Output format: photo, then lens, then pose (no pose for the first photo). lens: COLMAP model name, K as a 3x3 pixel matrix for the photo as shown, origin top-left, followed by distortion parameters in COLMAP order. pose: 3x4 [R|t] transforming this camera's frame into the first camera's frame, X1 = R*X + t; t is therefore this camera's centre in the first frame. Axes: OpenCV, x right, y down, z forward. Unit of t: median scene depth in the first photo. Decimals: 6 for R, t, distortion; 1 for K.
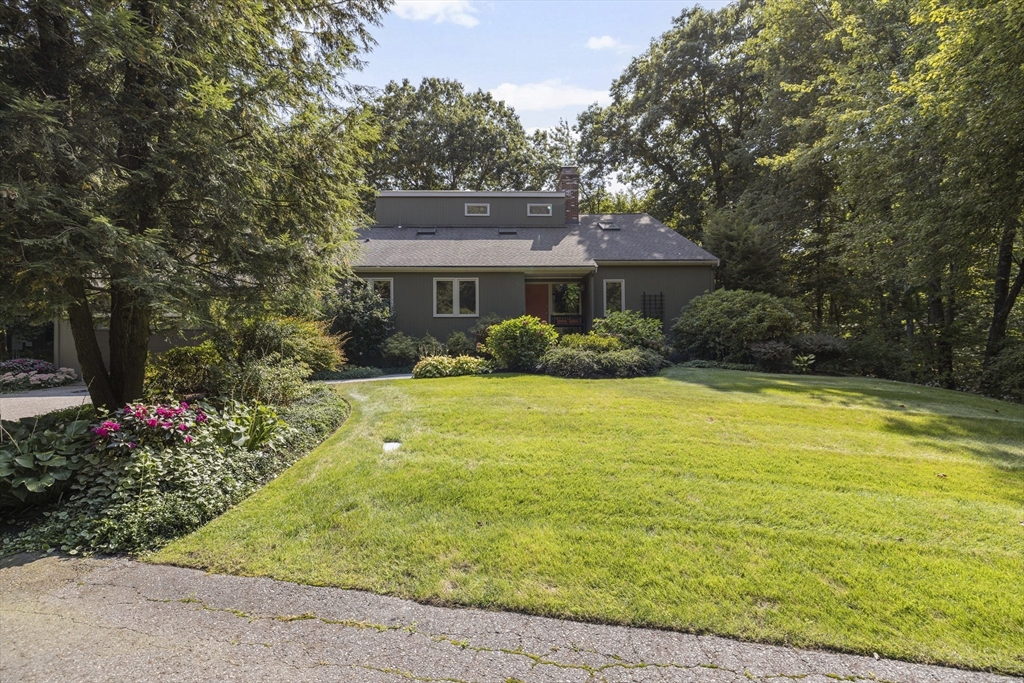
lens RADIAL K [[433.2, 0, 512.0], [0, 433.2, 341.5], [0, 0, 1]] dist [-0.000317, -0.000006]
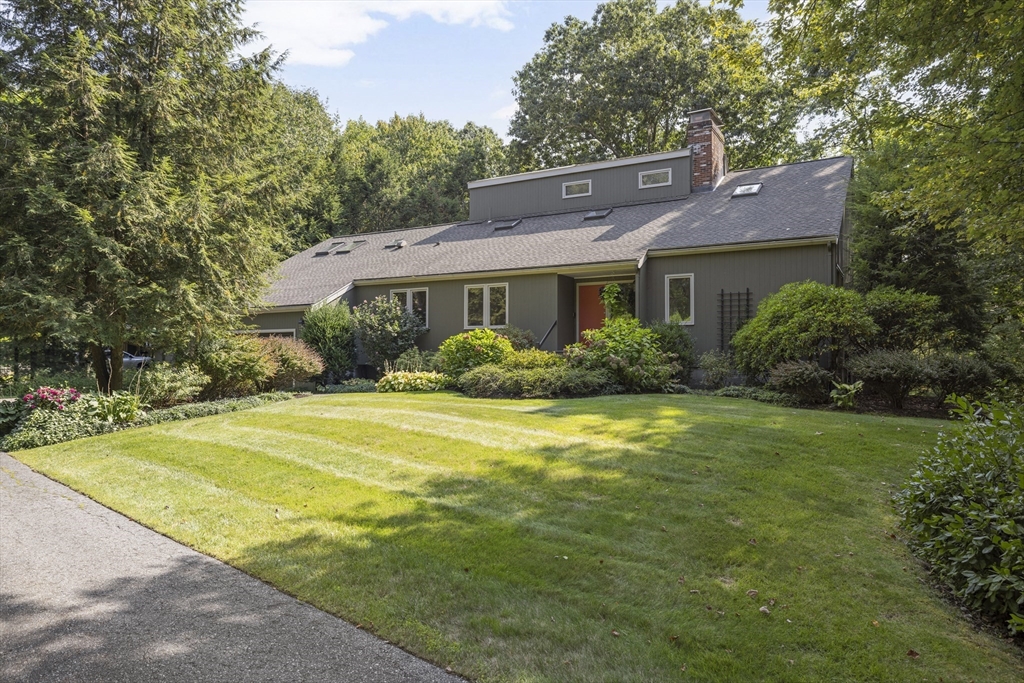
lens RADIAL K [[671.2, 0, 512.0], [0, 671.2, 341.5], [0, 0, 1]] dist [0.023172, -0.000281]
pose [[0.843996, -0.003580, -0.536337, 0.640544], [-0.008869, 0.999748, -0.020629, -0.003717], [0.536276, 0.022168, 0.843752, -0.112960]]
